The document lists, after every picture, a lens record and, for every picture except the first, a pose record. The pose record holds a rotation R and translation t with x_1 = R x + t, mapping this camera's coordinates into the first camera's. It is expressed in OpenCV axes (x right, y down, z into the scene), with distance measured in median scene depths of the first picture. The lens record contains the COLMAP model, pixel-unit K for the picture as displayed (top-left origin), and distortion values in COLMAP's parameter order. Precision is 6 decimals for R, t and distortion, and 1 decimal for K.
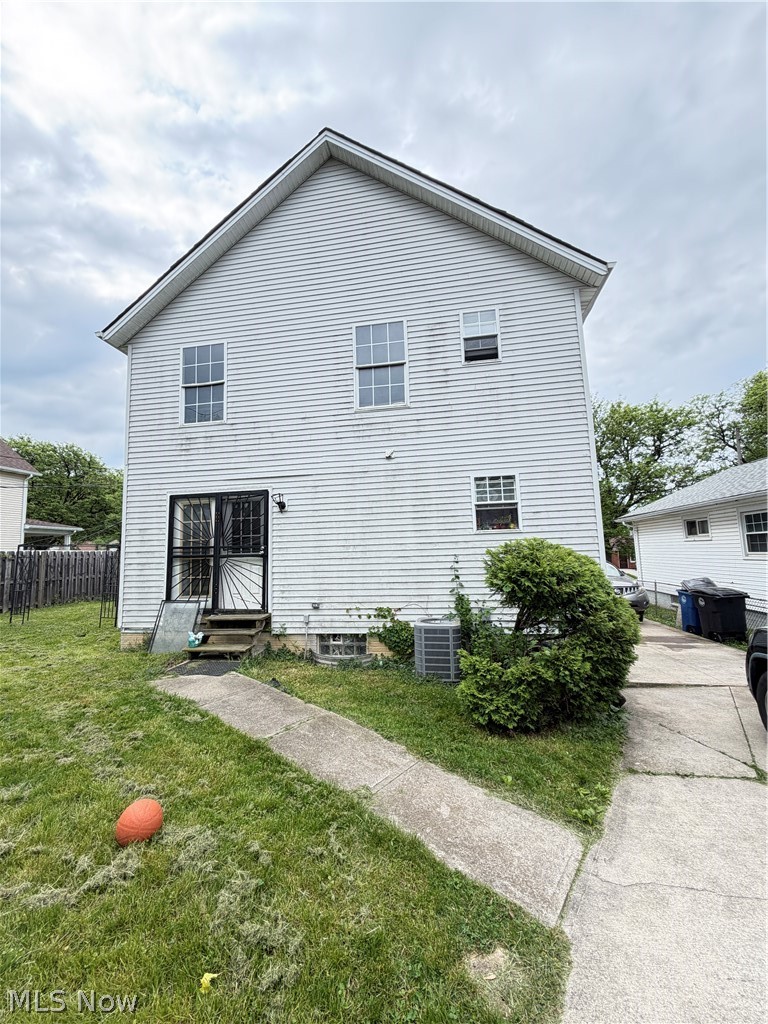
lens RADIAL K [[403.3, 0, 410.0], [0, 403.3, 511.5], [0, 0, 1]] dist [-0.005932, 0.000748]
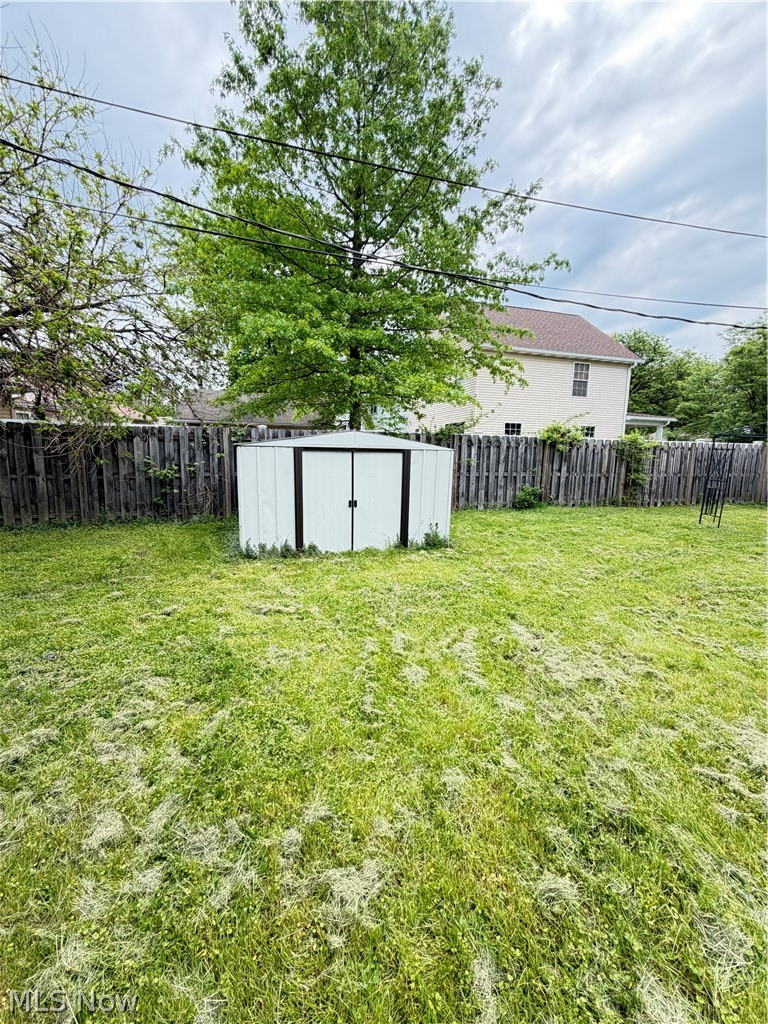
lens RADIAL K [[403.3, 0, 381.0], [0, 403.3, 506.9], [0, 0, 1]] dist [-0.005932, 0.000748]
pose [[0.429343, 0.158998, -0.889035, -0.680960], [0.064416, 0.976483, 0.205746, 0.019475], [0.900841, -0.145604, 0.409005, 0.006180]]
